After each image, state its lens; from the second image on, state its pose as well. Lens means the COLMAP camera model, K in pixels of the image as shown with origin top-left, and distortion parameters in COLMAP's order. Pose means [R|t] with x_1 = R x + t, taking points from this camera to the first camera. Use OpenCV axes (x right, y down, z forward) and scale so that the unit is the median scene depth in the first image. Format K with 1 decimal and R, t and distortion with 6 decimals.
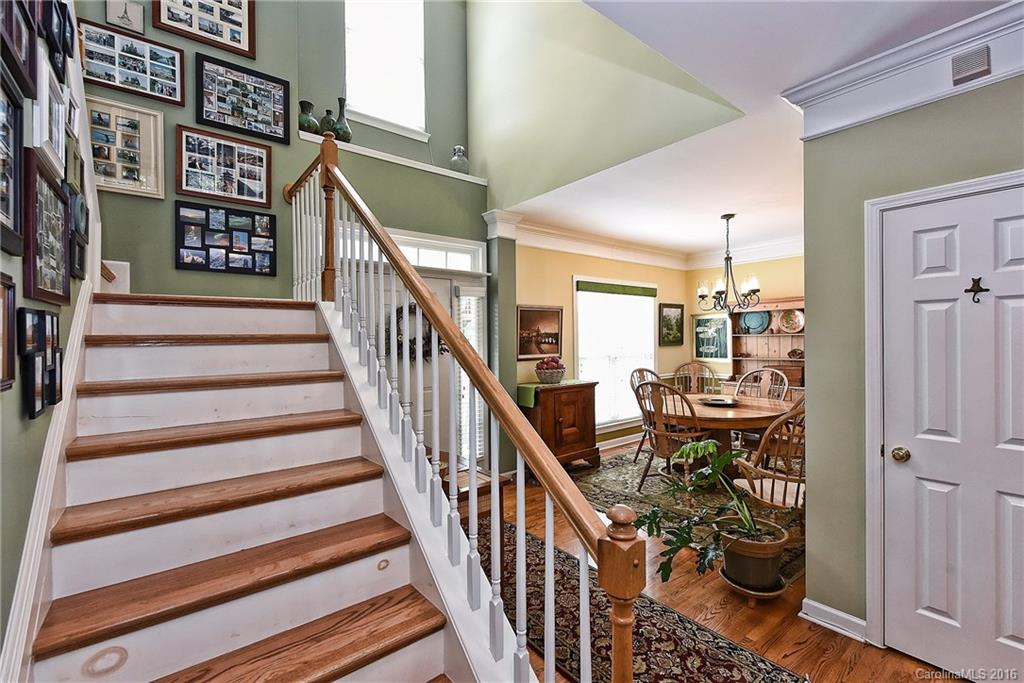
lens RADIAL K [[443.5, 0, 514.3], [0, 443.5, 340.3], [0, 0, 1]] dist [0.000195, -0.000034]
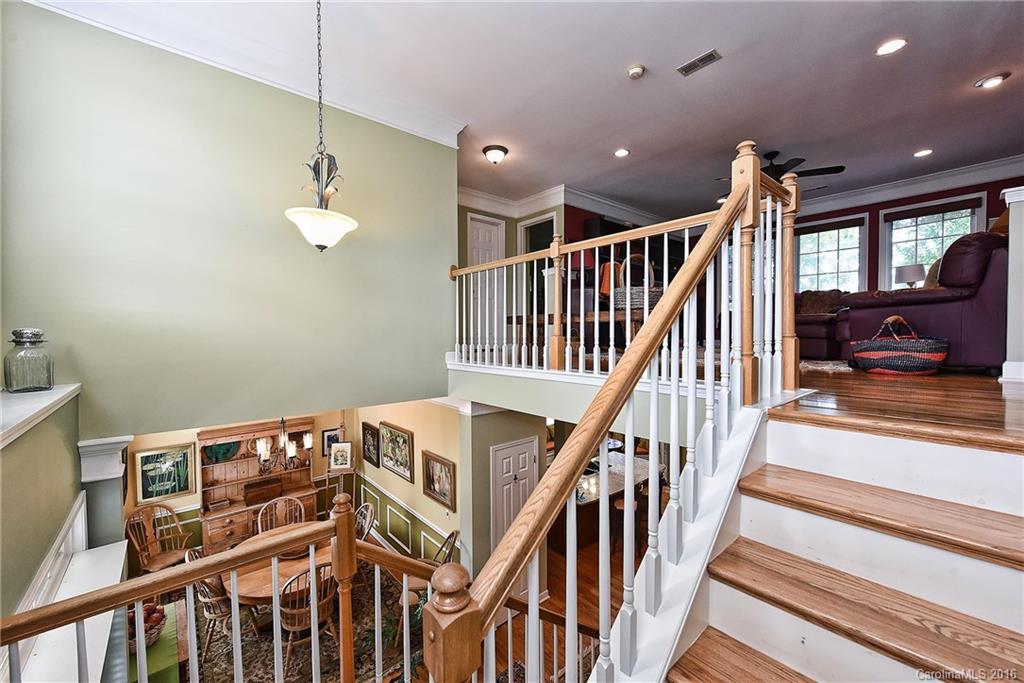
lens RADIAL K [[403.2, 0, 514.8], [0, 403.2, 340.9], [0, 0, 1]] dist [0.003371, -0.000667]
pose [[-0.049207, -0.005163, 0.998775, -0.447296], [0.009353, 0.999940, 0.005629, -0.285658], [-0.998745, 0.009618, -0.049156, 0.306437]]
